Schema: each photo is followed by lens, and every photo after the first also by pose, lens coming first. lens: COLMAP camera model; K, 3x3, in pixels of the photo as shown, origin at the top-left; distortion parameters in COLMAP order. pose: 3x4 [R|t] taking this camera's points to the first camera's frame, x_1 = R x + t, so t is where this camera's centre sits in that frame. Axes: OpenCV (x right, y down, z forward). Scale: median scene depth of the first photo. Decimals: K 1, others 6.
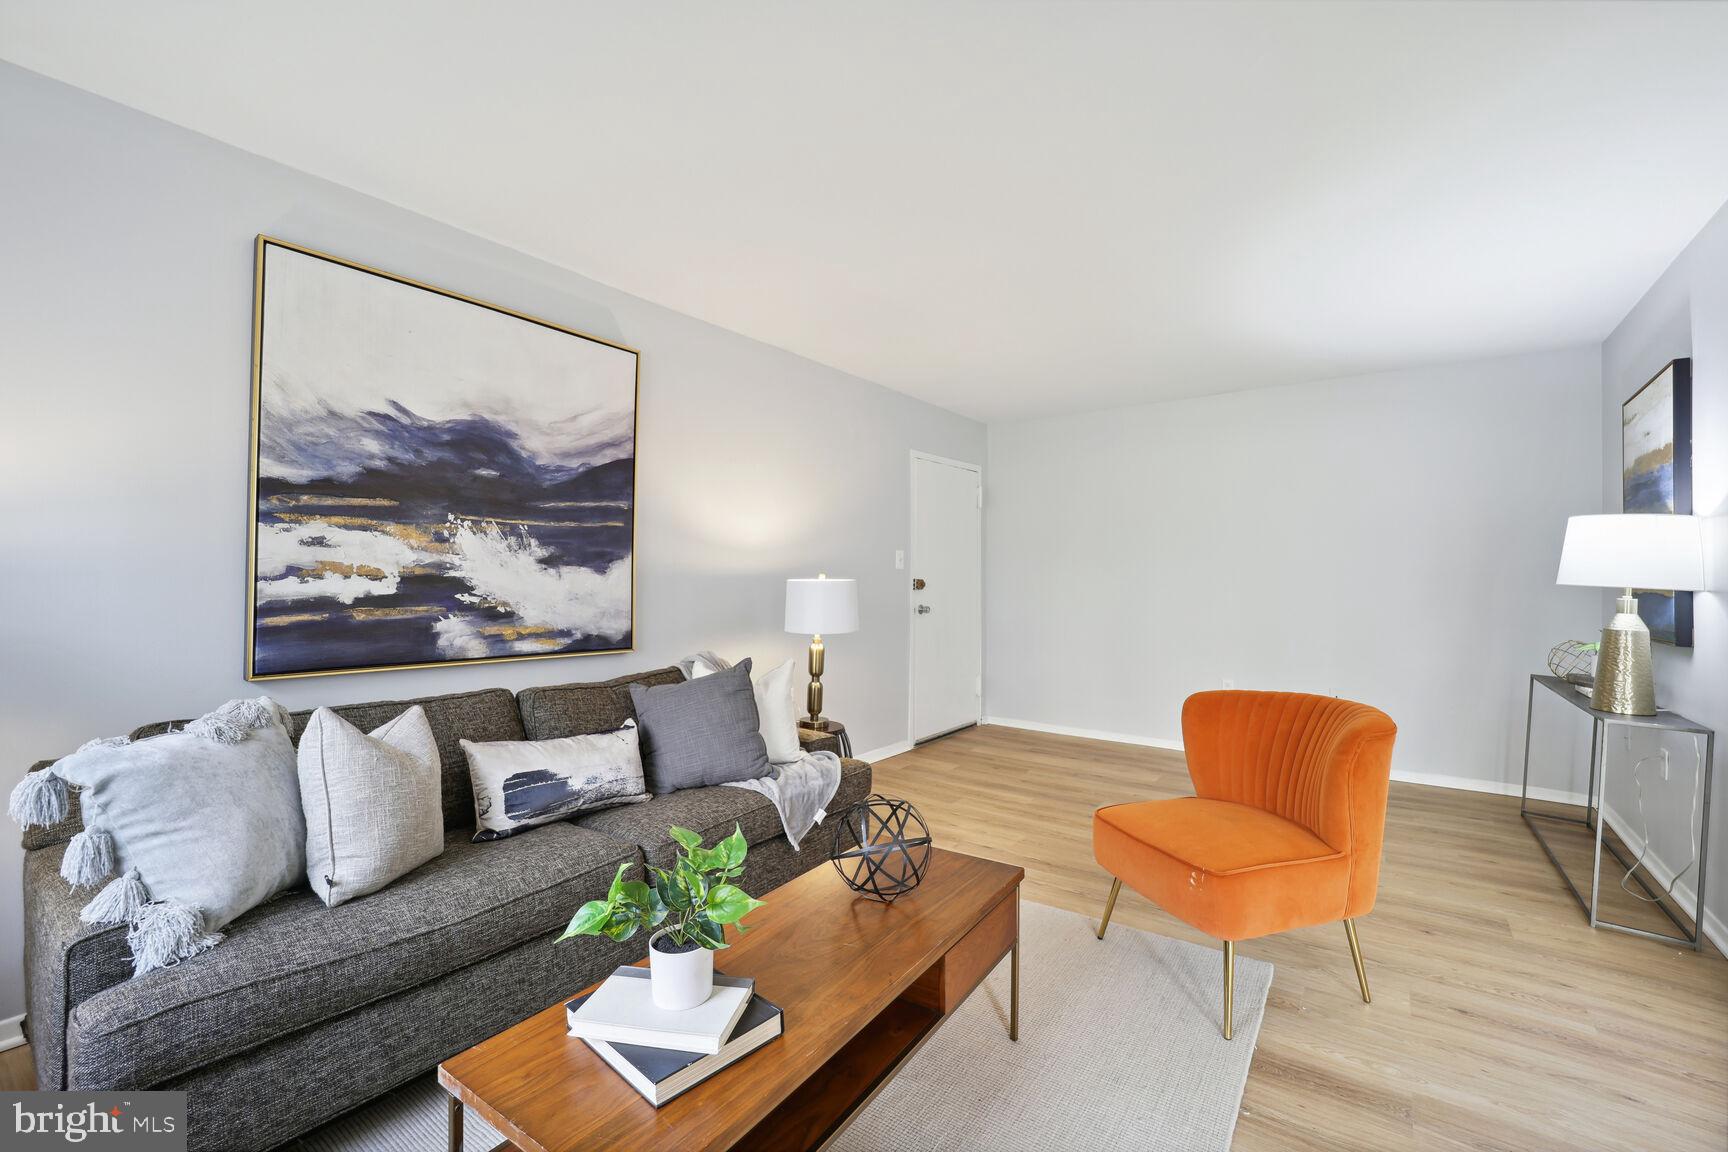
lens RADIAL K [[709.8, 0, 863.8], [0, 709.8, 567.5], [0, 0, 1]] dist [-0.021465, 0.000362]
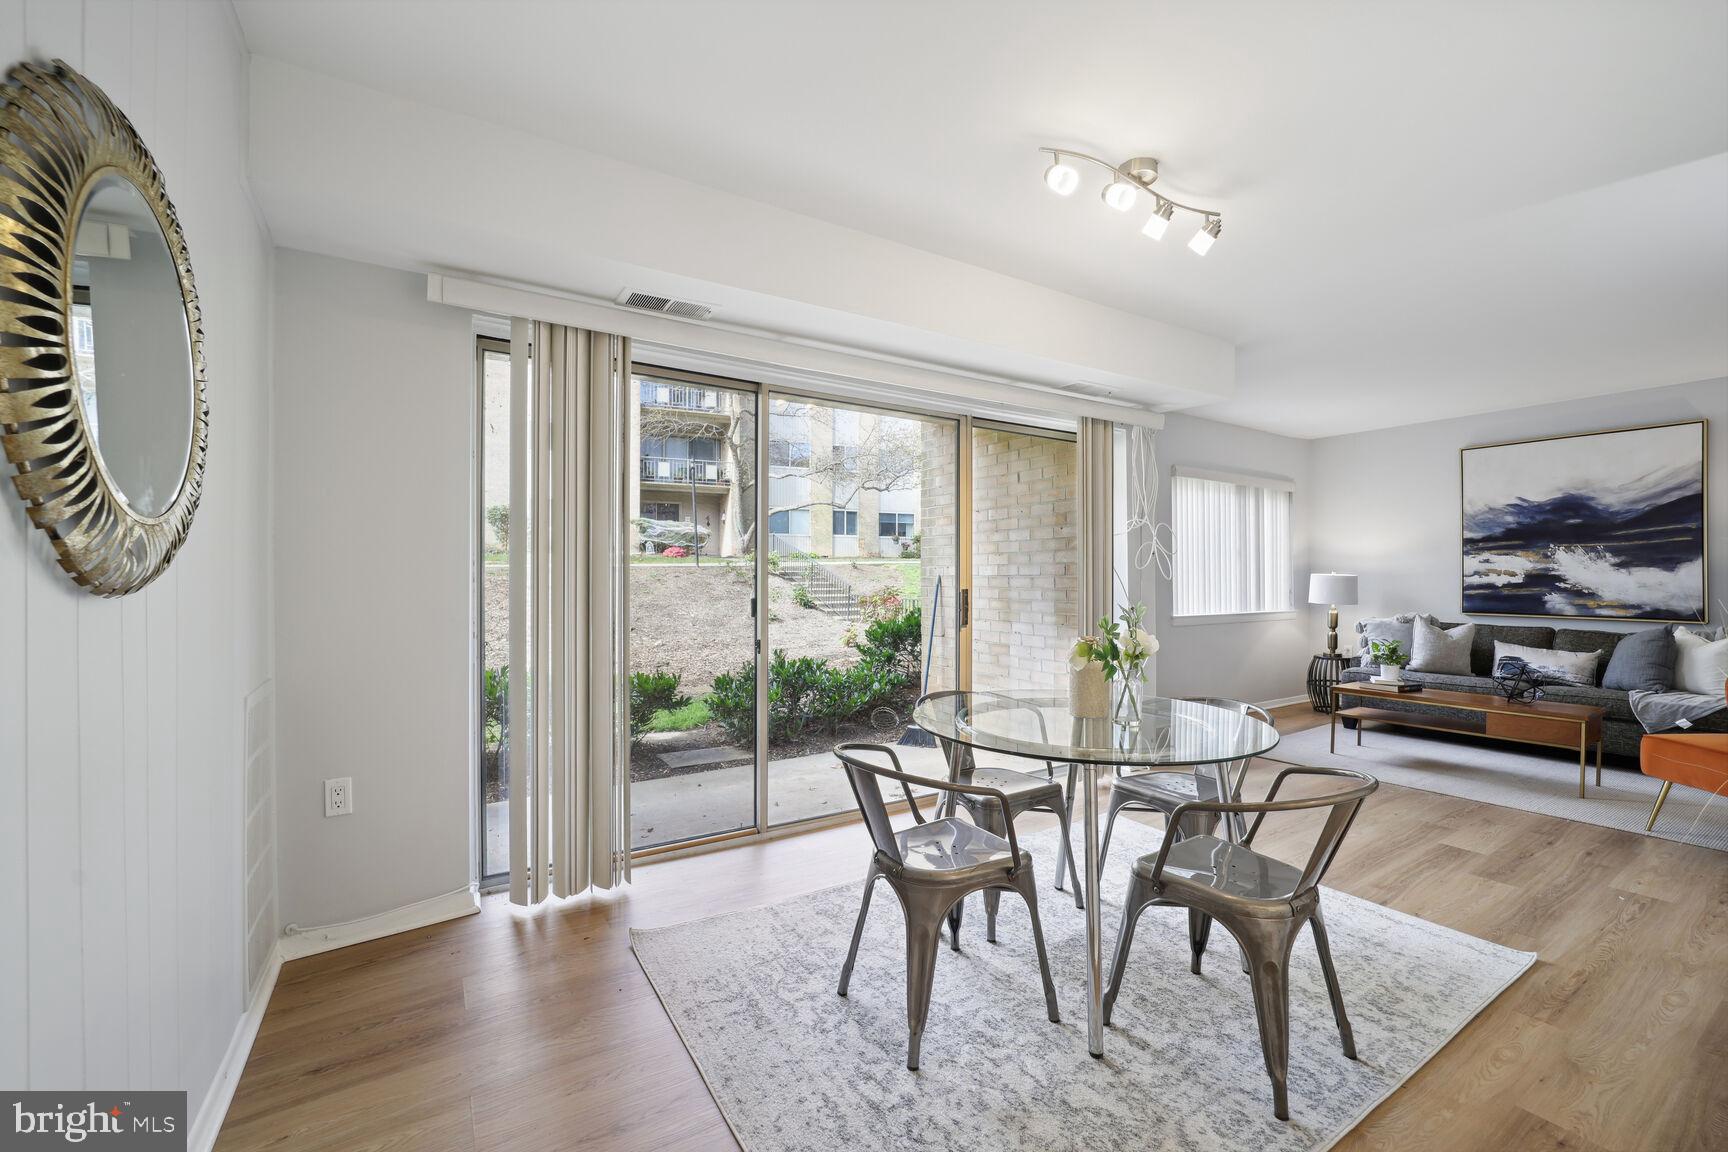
lens RADIAL K [[709.8, 0, 862.8], [0, 709.8, 573.7], [0, 0, 1]] dist [-0.021465, 0.000362]
pose [[-0.365330, -0.012478, -0.930795, 2.084263], [0.017355, 0.999645, -0.020213, 0.017061], [0.930716, -0.023539, -0.364983, -0.145615]]
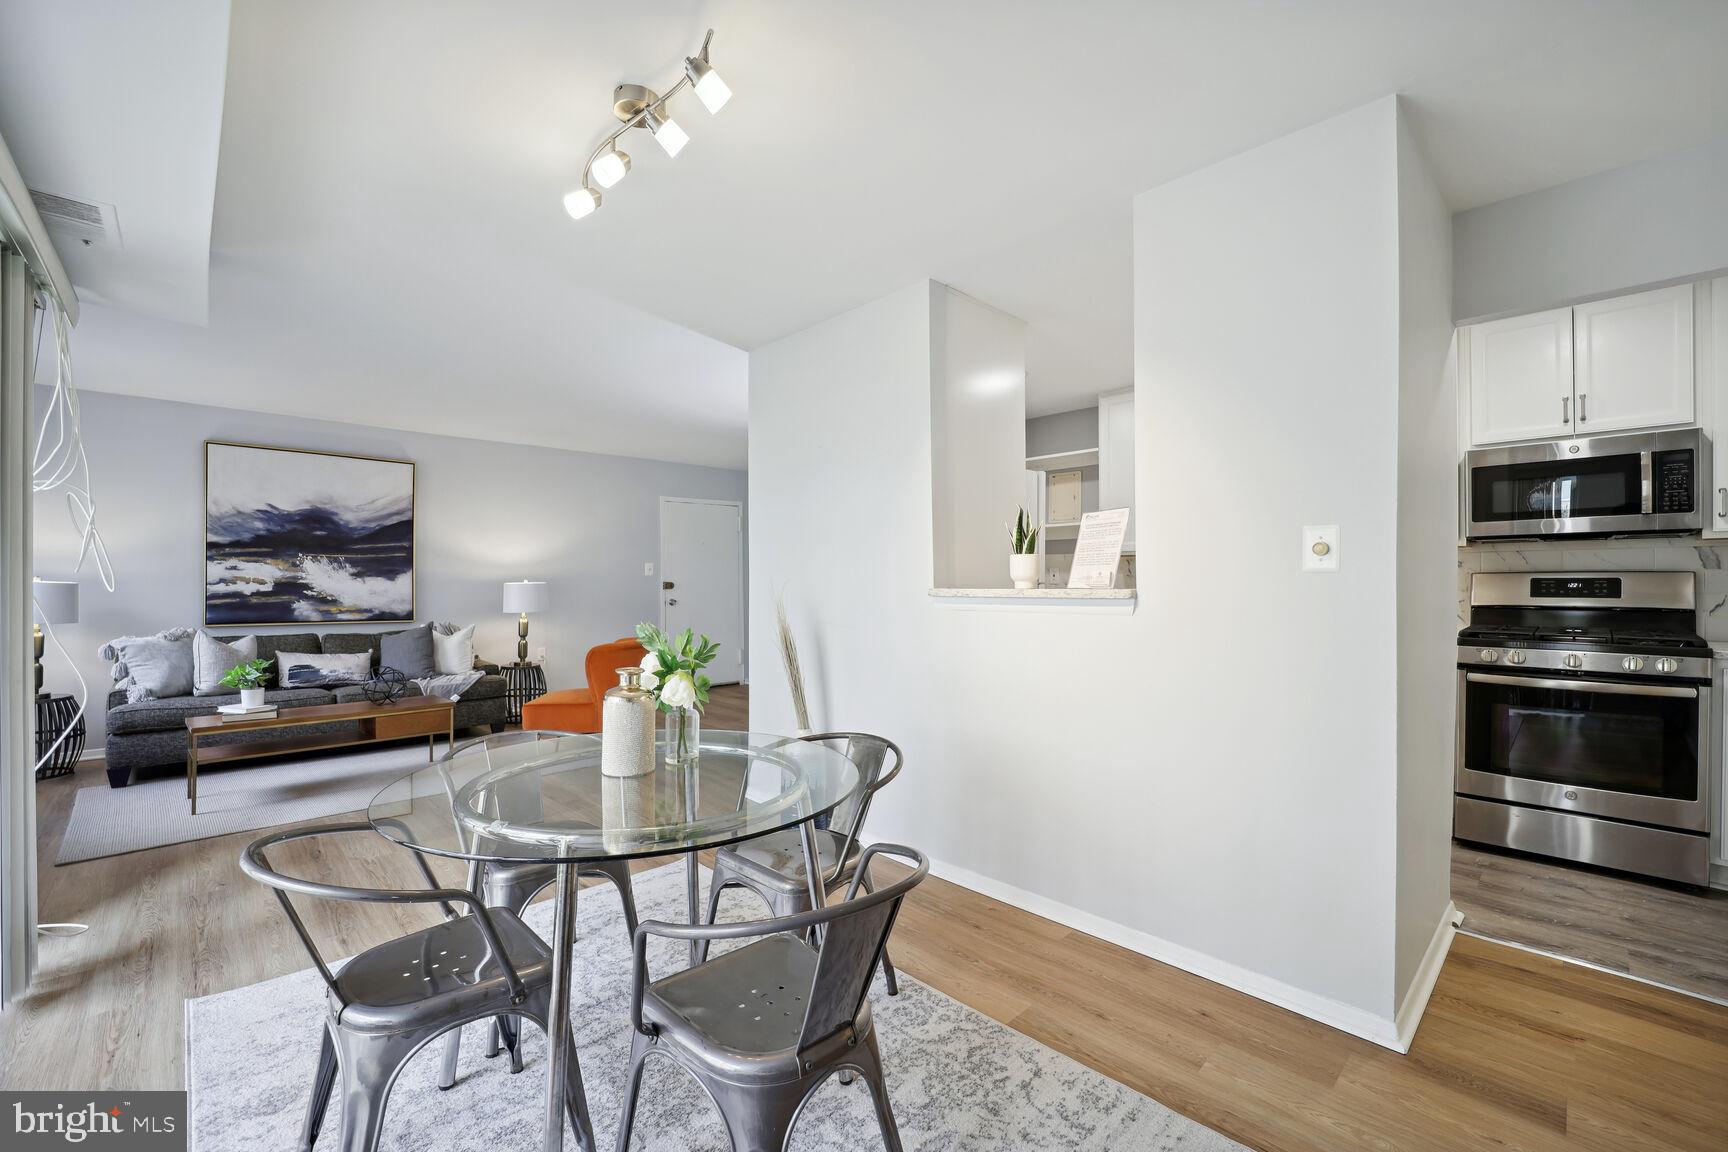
lens RADIAL K [[709.8, 0, 856.3], [0, 709.8, 584.1], [0, 0, 1]] dist [-0.021465, 0.000362]
pose [[0.986221, -0.003929, -0.165386, 1.457274], [0.007418, 0.999763, 0.020485, -0.013966], [0.165266, -0.021430, 0.986016, -0.837661]]
